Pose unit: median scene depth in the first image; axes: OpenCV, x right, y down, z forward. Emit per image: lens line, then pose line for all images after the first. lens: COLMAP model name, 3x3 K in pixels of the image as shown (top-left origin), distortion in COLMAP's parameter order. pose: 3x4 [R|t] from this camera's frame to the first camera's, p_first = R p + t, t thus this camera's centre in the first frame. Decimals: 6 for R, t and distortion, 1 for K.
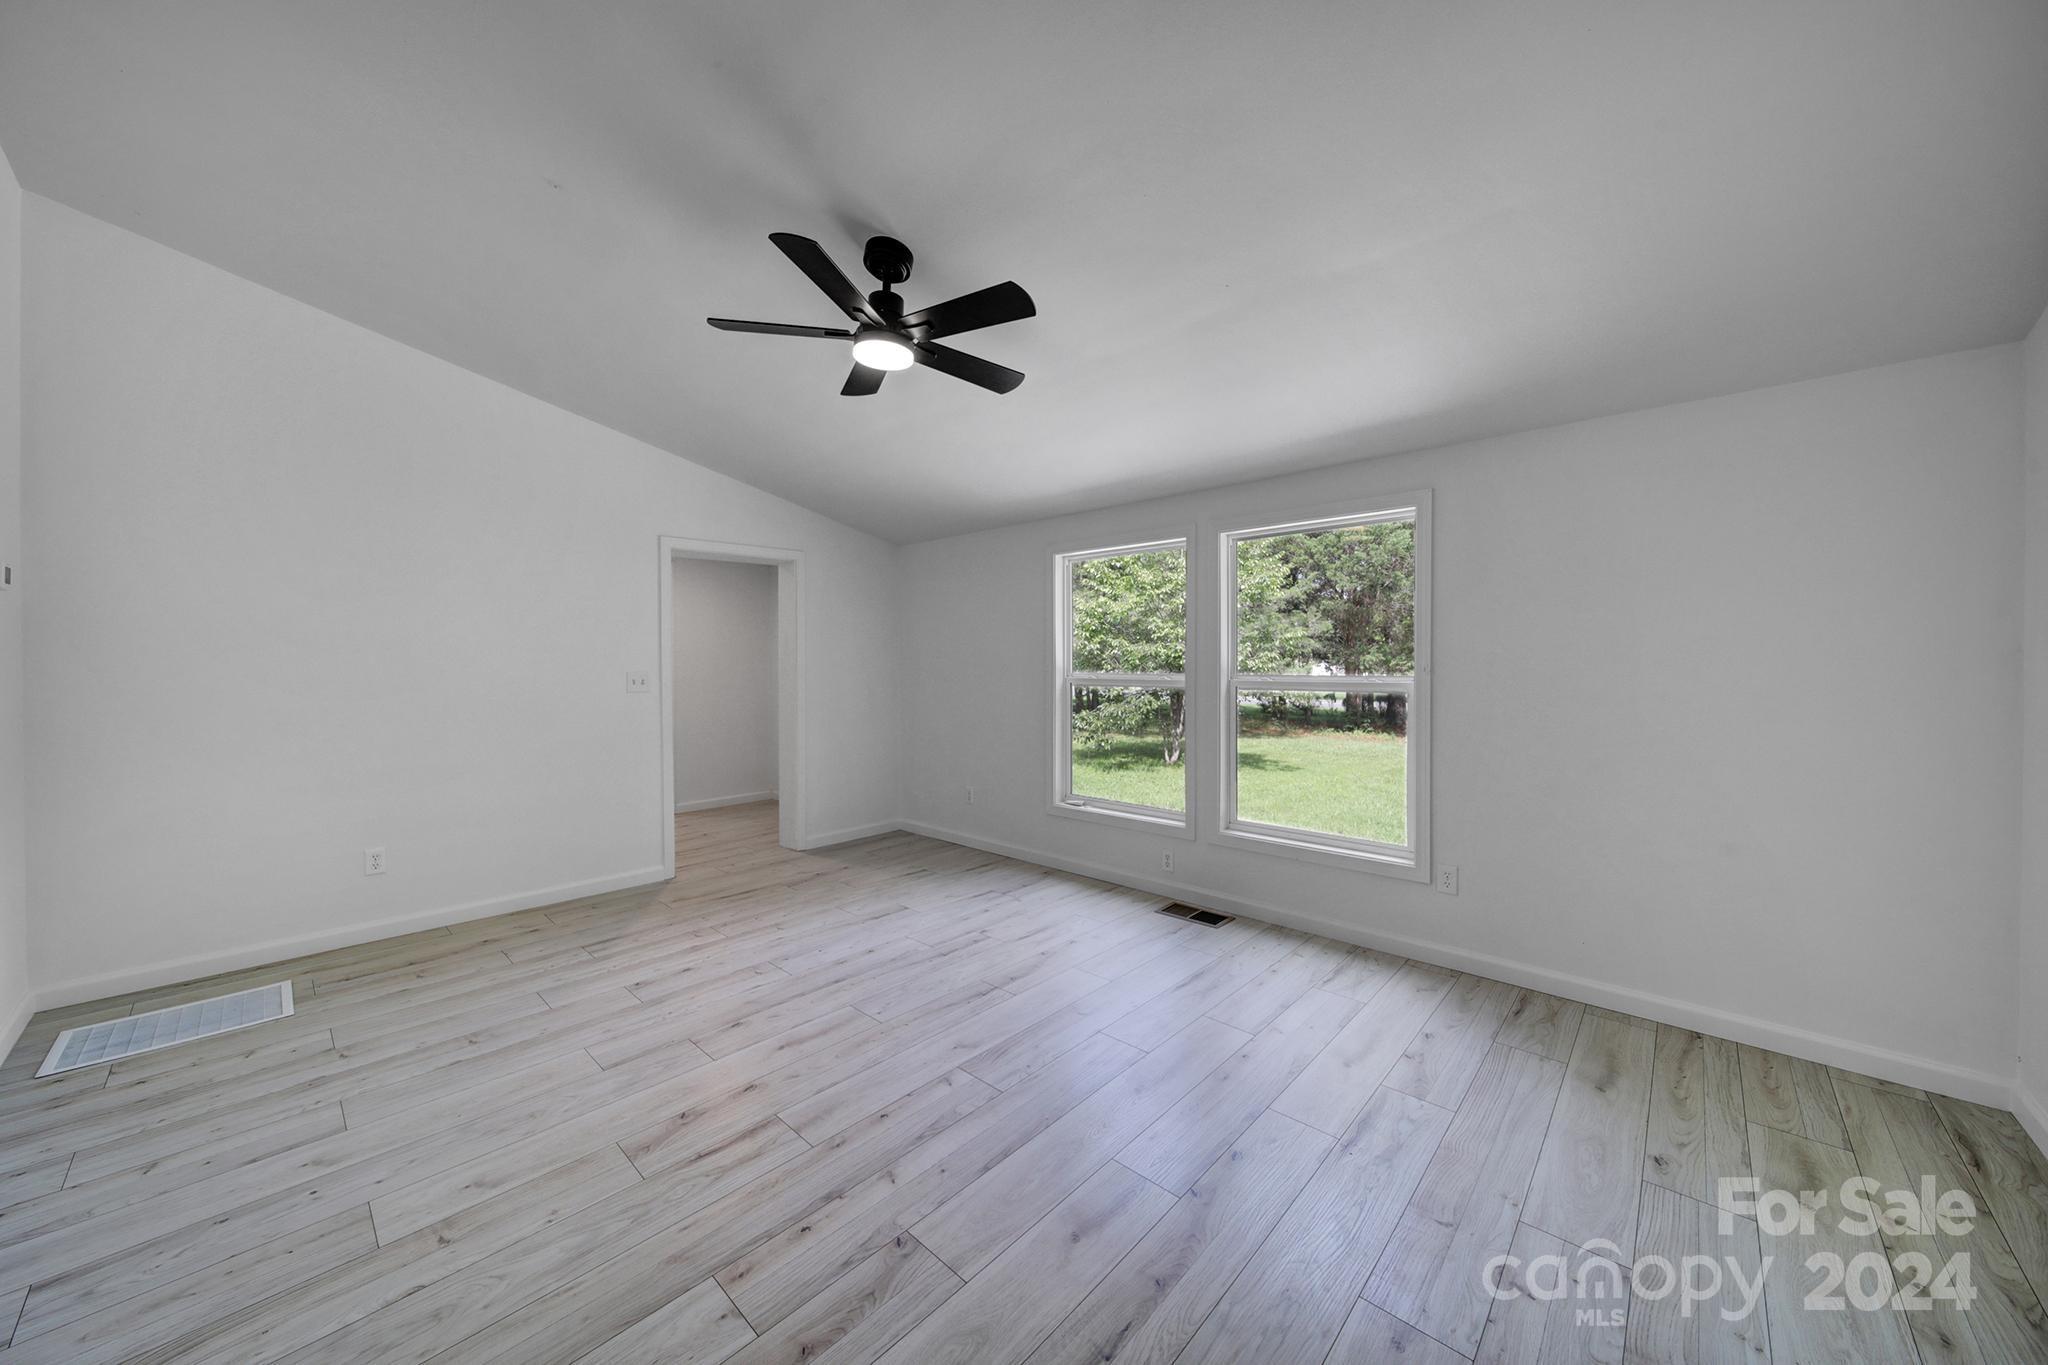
lens RADIAL K [[717.0, 0, 996.9], [0, 717.0, 677.5], [0, 0, 1]] dist [-0.000792, -0.000113]
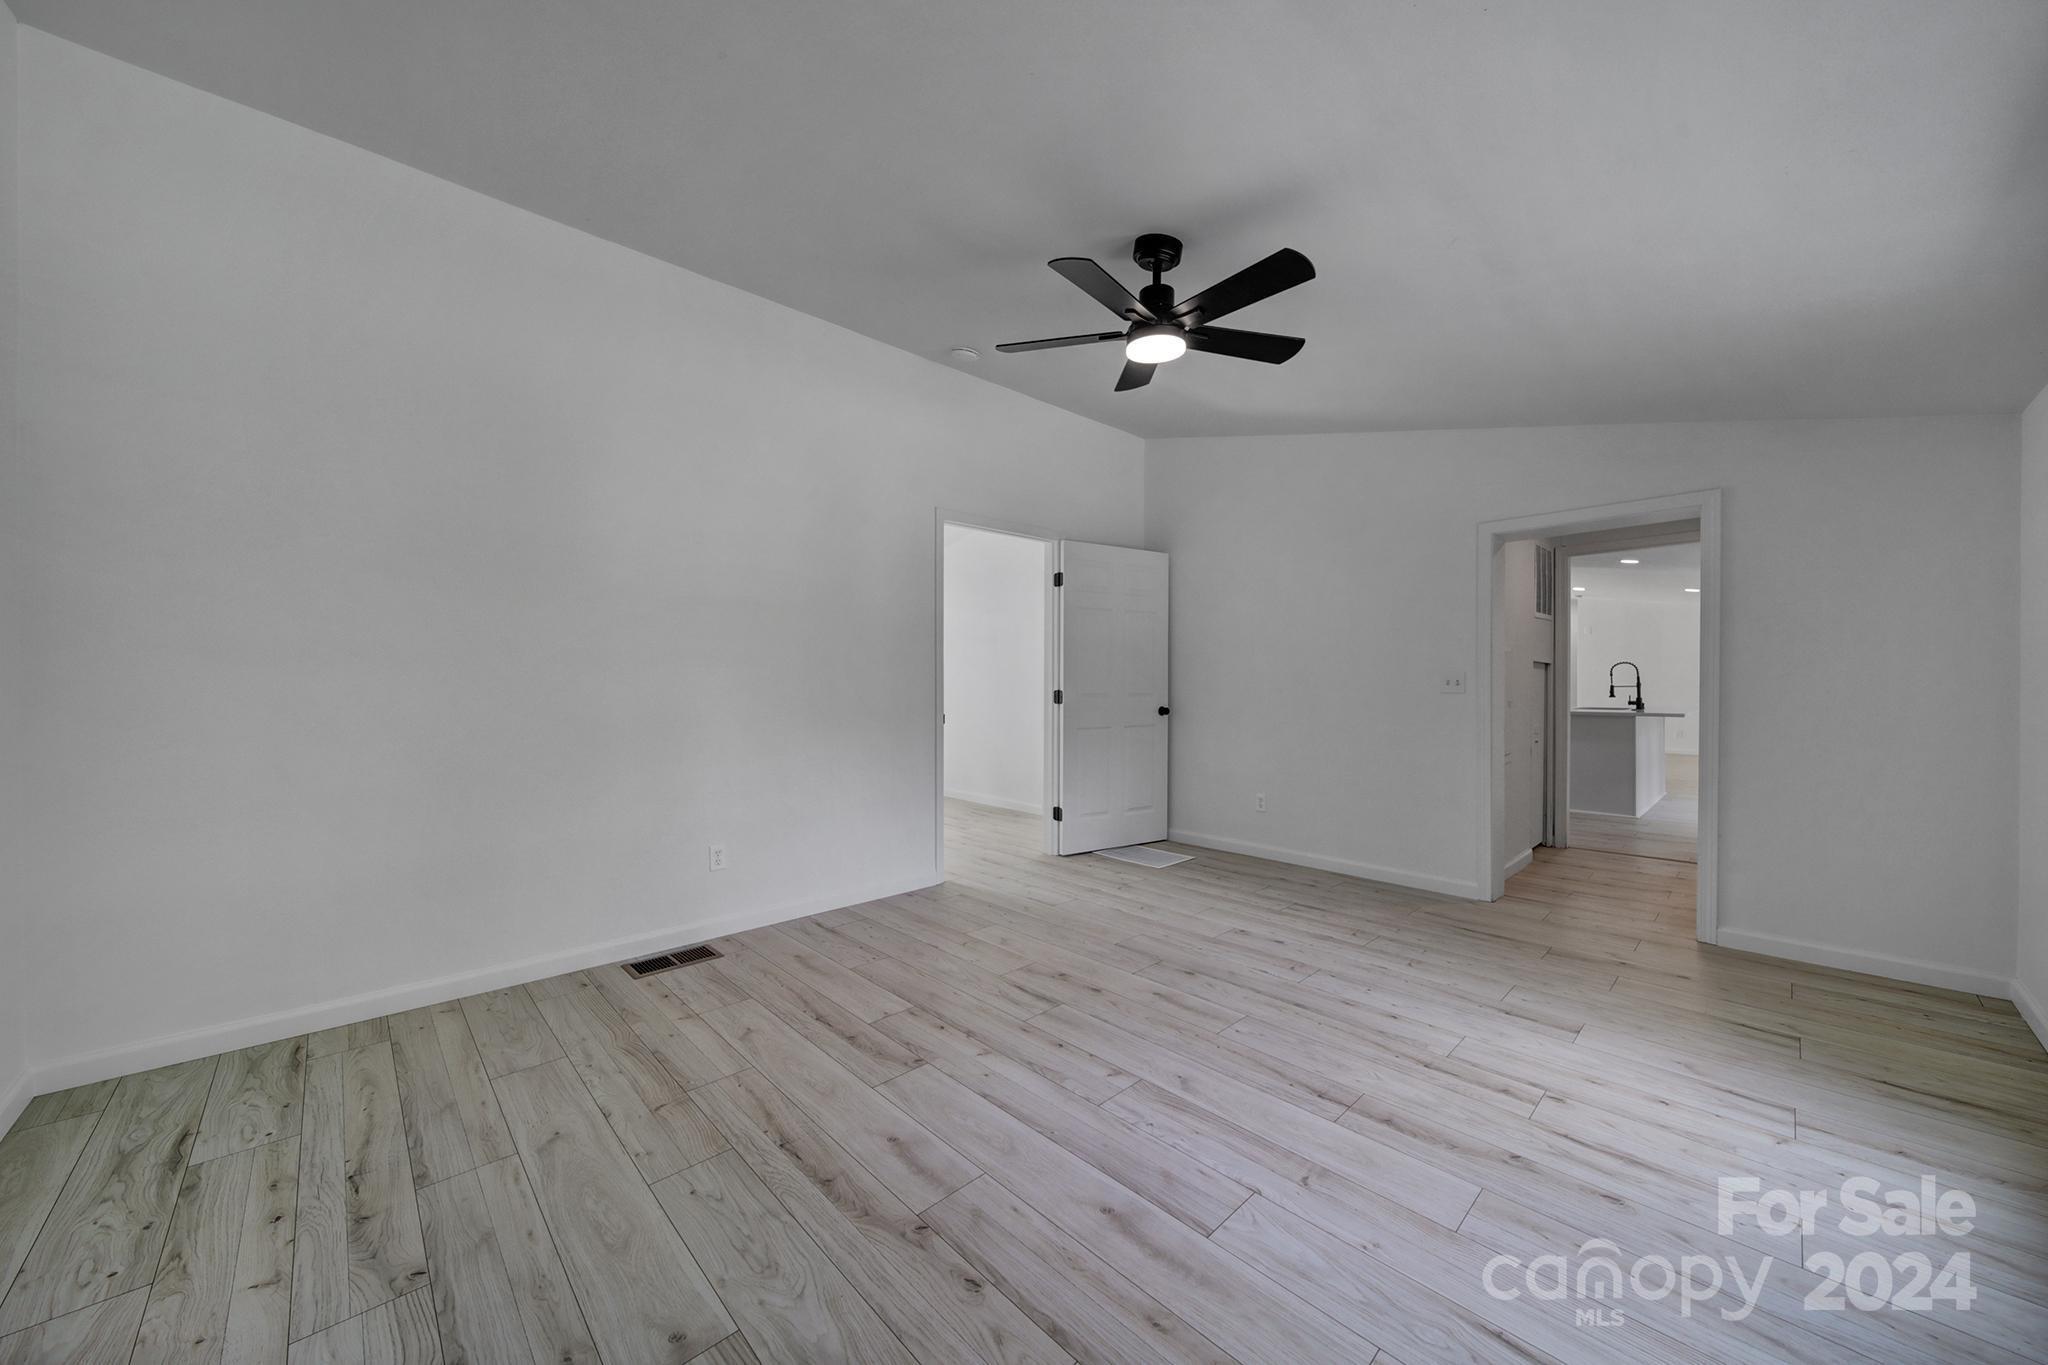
lens RADIAL K [[722.8, 0, 1015.1], [0, 722.8, 682.4], [0, 0, 1]] dist [-0.001497, -0.000309]
pose [[-0.040849, 0.008655, -0.999128, 0.710378], [-0.021995, 0.999712, 0.009560, 0.022921], [0.998923, 0.022366, -0.040646, 0.700756]]
